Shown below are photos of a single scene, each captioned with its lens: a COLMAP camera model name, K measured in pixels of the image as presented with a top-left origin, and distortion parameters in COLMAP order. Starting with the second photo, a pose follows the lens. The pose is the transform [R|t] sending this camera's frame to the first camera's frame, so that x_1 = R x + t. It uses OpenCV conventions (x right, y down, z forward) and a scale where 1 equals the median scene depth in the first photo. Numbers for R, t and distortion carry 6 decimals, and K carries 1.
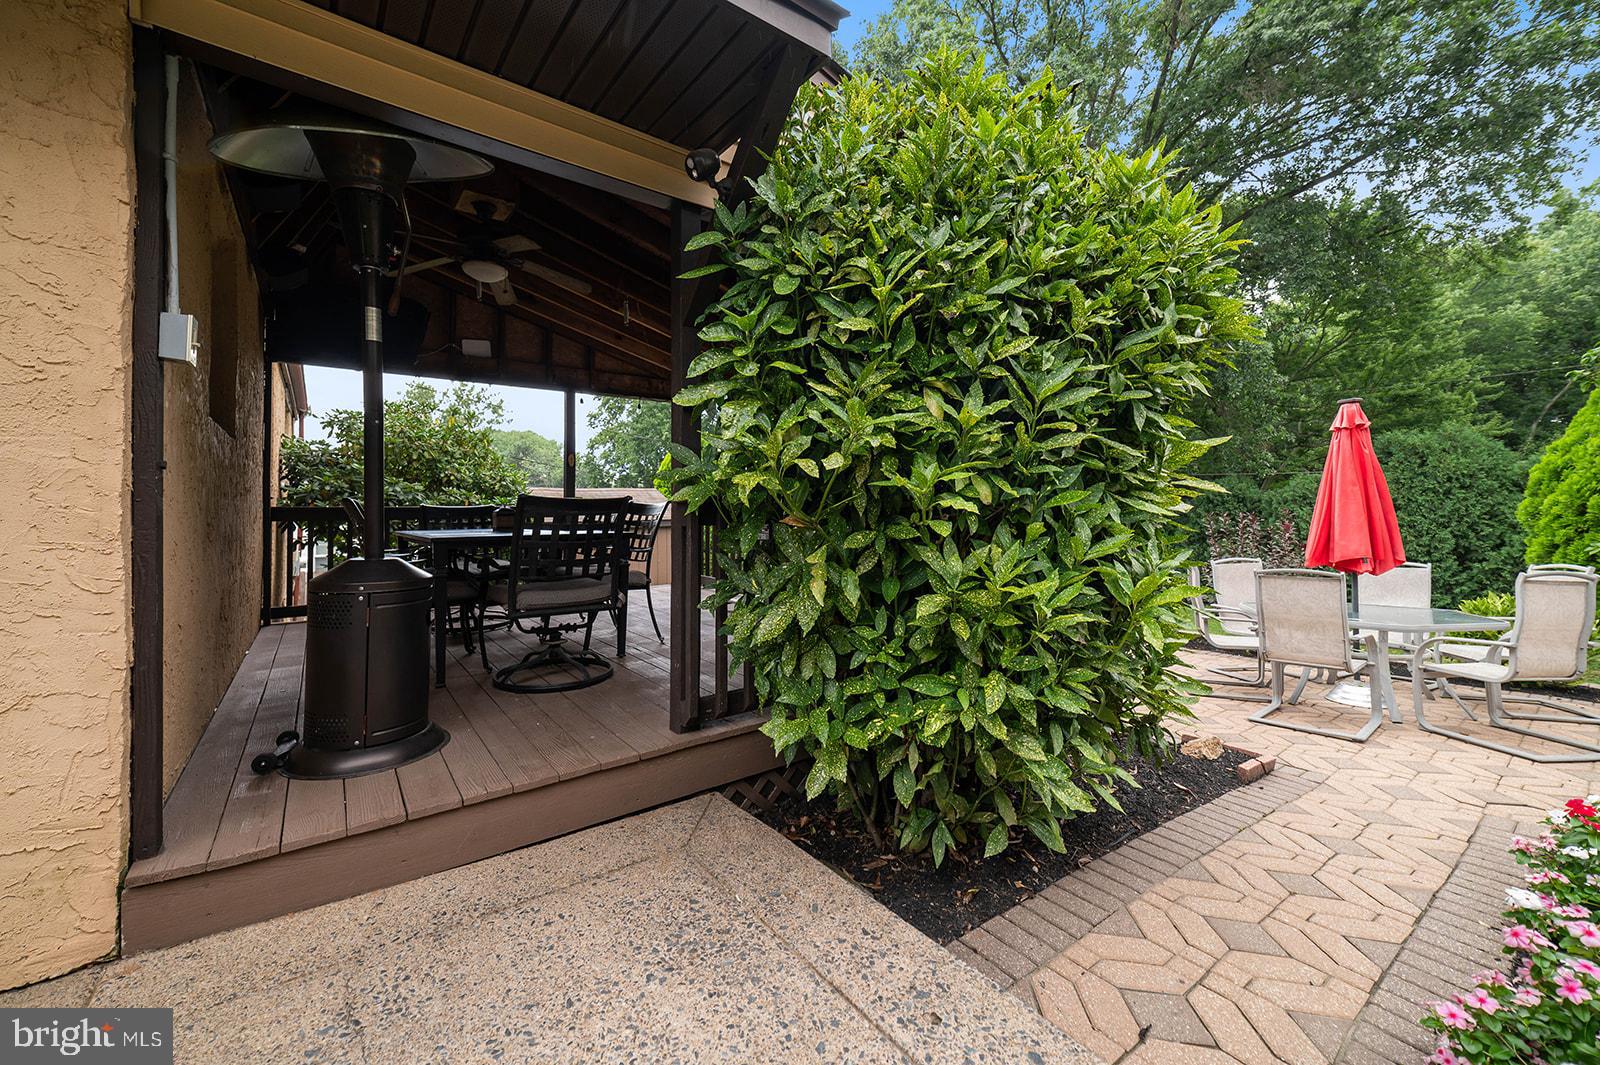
lens RADIAL K [[615.5, 0, 797.5], [0, 615.5, 515.2], [0, 0, 1]] dist [0.025515, 0.000116]
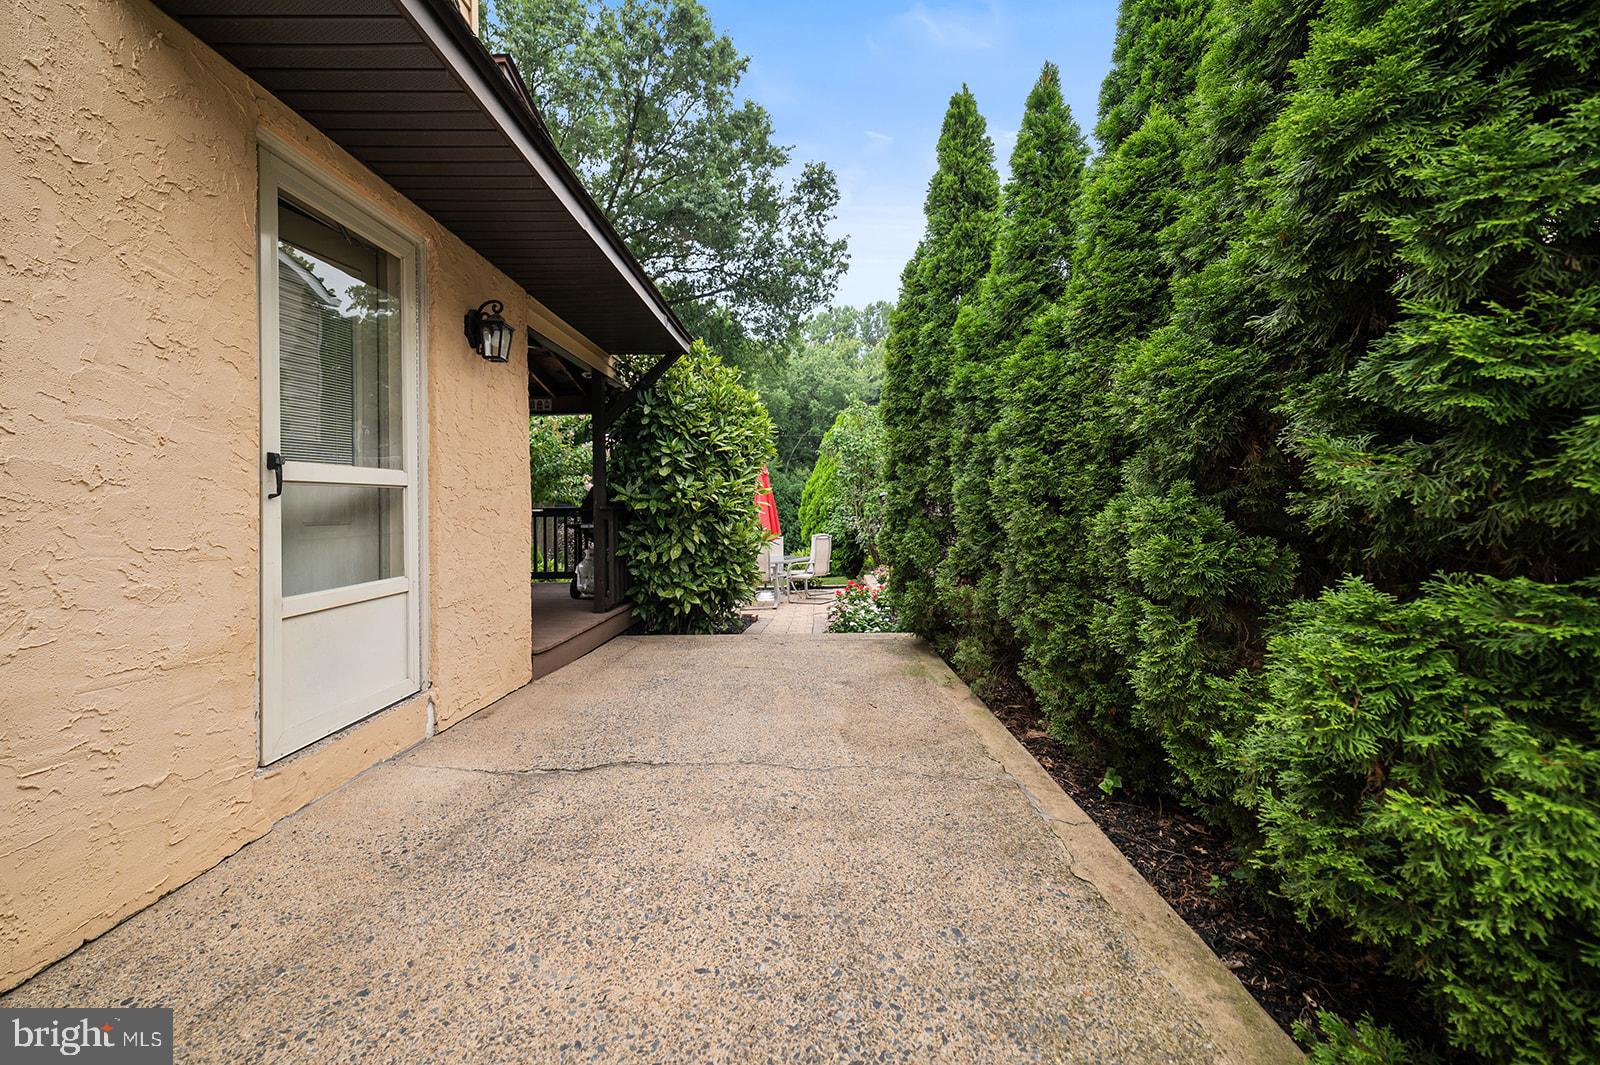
lens RADIAL K [[639.4, 0, 800.0], [0, 639.4, 532.5], [0, 0, 1]] dist [-0.029386, 0.000146]
pose [[0.632532, -0.019666, 0.774285, -0.675636], [0.007148, 0.999783, 0.019554, 0.024152], [-0.774501, -0.006834, 0.632535, -0.446801]]
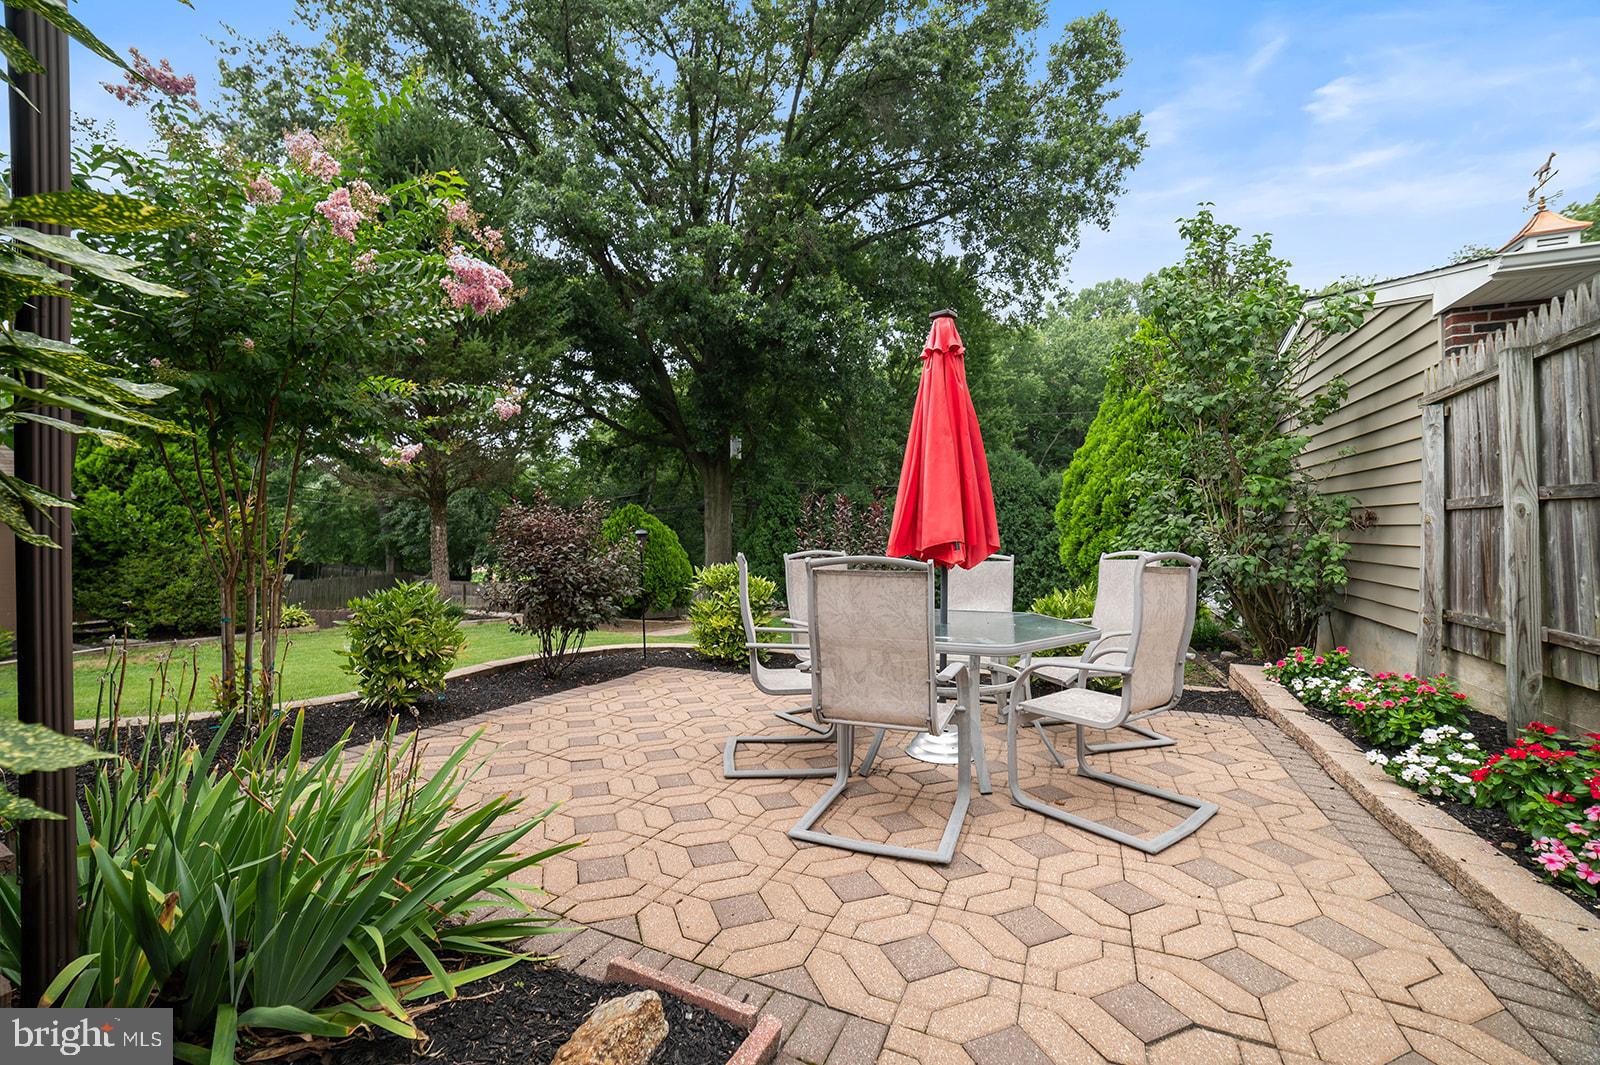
lens RADIAL K [[639.4, 0, 800.0], [0, 639.4, 532.5], [0, 0, 1]] dist [-0.029386, 0.000146]
pose [[0.873623, 0.015377, 0.486360, 0.367608], [-0.018970, 0.999817, 0.002464, 0.050110], [-0.486233, -0.011379, 0.873755, 0.419868]]
